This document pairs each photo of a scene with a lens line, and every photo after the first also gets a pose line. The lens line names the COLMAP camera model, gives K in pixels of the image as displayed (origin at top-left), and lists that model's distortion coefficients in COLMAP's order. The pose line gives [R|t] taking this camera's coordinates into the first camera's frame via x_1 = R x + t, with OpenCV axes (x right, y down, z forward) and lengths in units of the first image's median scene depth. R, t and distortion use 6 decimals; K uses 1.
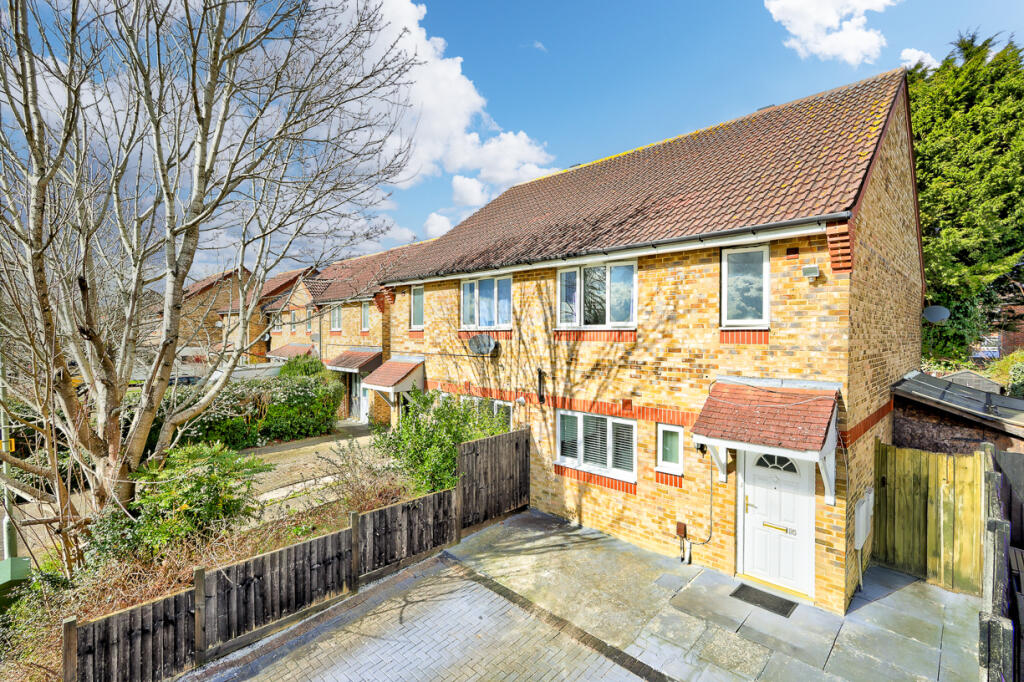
lens RADIAL K [[485.9, 0, 508.2], [0, 485.9, 344.7], [0, 0, 1]] dist [0.004334, -0.000549]
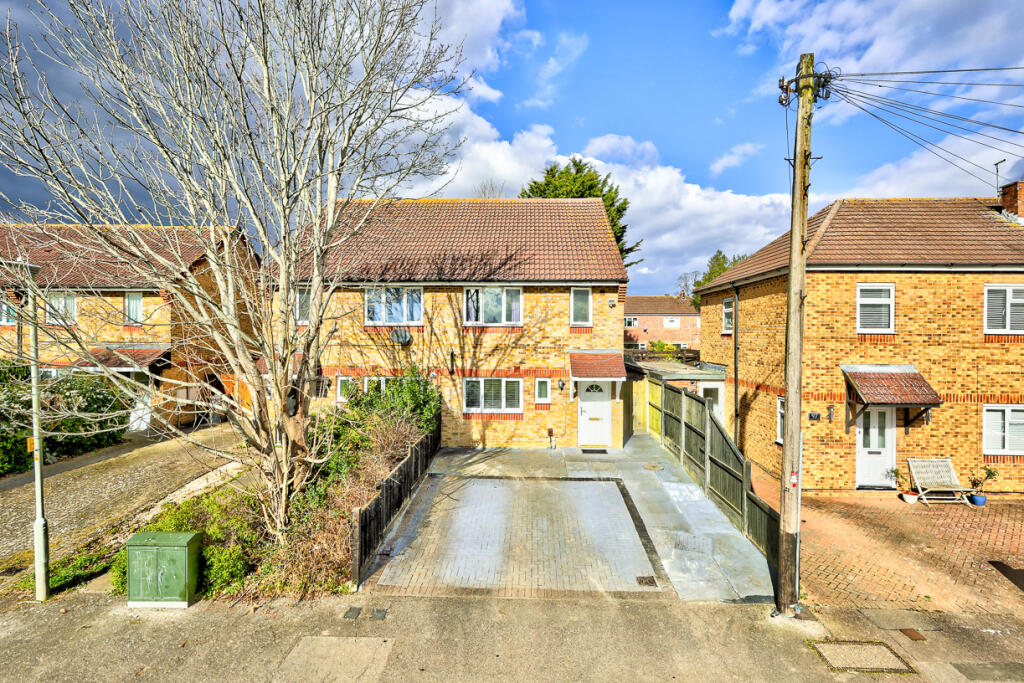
lens RADIAL K [[485.9, 0, 522.4], [0, 485.9, 339.0], [0, 0, 1]] dist [0.004334, -0.000549]
pose [[0.732096, -0.005691, 0.681178, -0.891690], [0.012187, 0.999914, -0.004744, 0.022294], [-0.681093, 0.011774, 0.732102, -0.279584]]
